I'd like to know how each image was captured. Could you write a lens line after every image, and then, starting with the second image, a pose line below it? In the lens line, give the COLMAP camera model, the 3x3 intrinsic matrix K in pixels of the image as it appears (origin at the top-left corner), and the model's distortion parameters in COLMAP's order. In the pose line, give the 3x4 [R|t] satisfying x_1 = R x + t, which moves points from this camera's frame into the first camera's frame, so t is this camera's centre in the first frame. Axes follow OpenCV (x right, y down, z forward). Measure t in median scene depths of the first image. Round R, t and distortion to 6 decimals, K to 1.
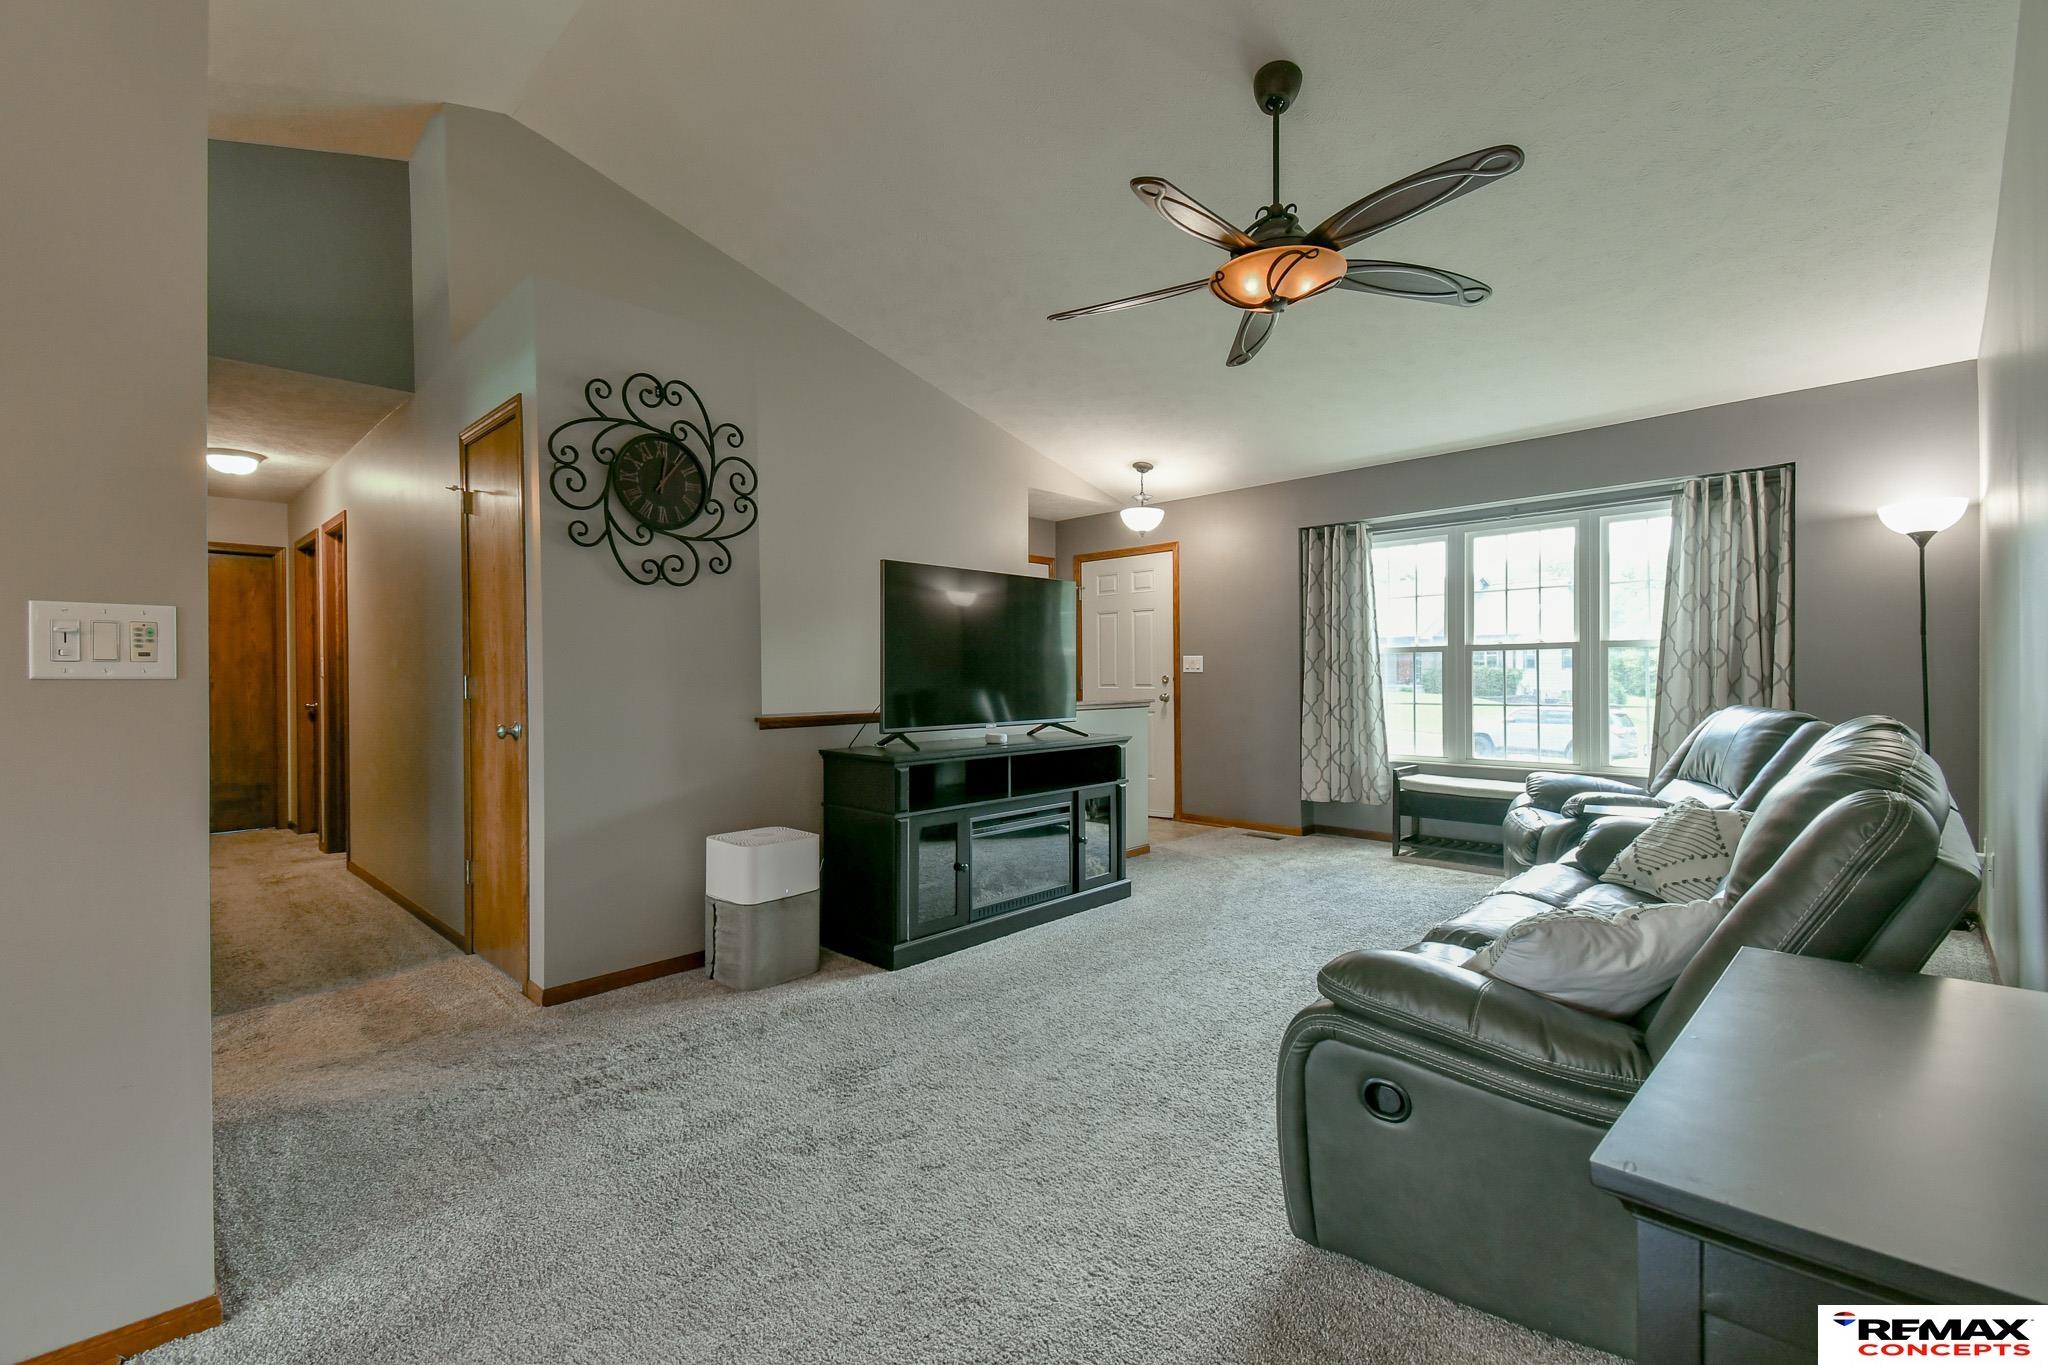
lens RADIAL K [[892.9, 0, 1016.5], [0, 892.9, 684.6], [0, 0, 1]] dist [0.017432, -0.006873]
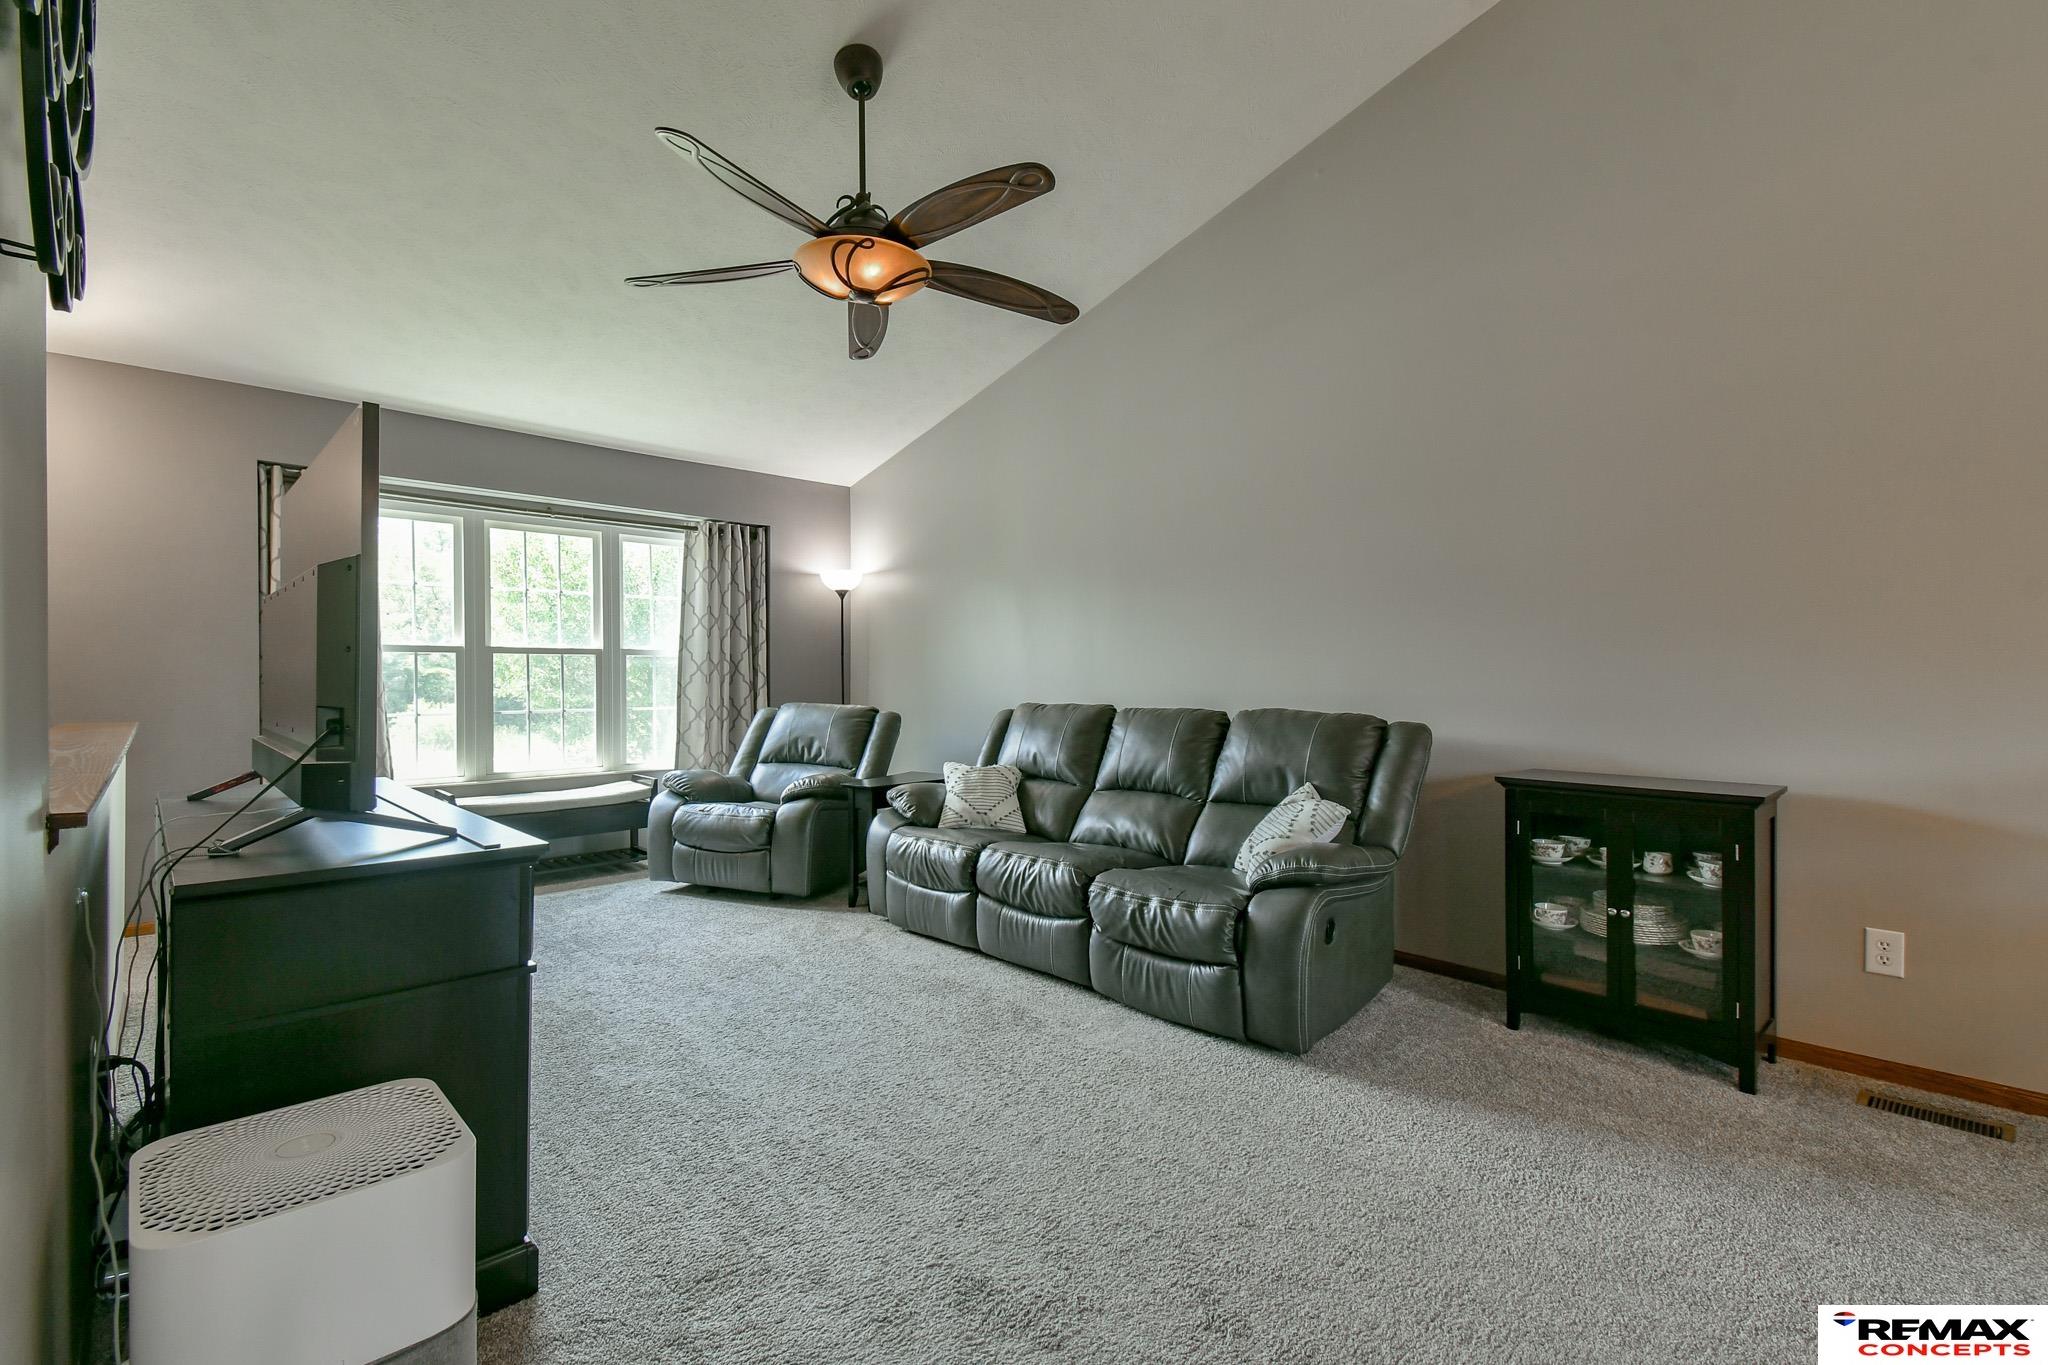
lens RADIAL K [[892.9, 0, 1028.6], [0, 892.9, 690.7], [0, 0, 1]] dist [0.017432, -0.006873]
pose [[0.036613, -0.007239, 0.999303, -0.439469], [0.009362, 0.999932, 0.006901, -0.002226], [-0.999286, 0.009103, 0.036678, 0.515885]]
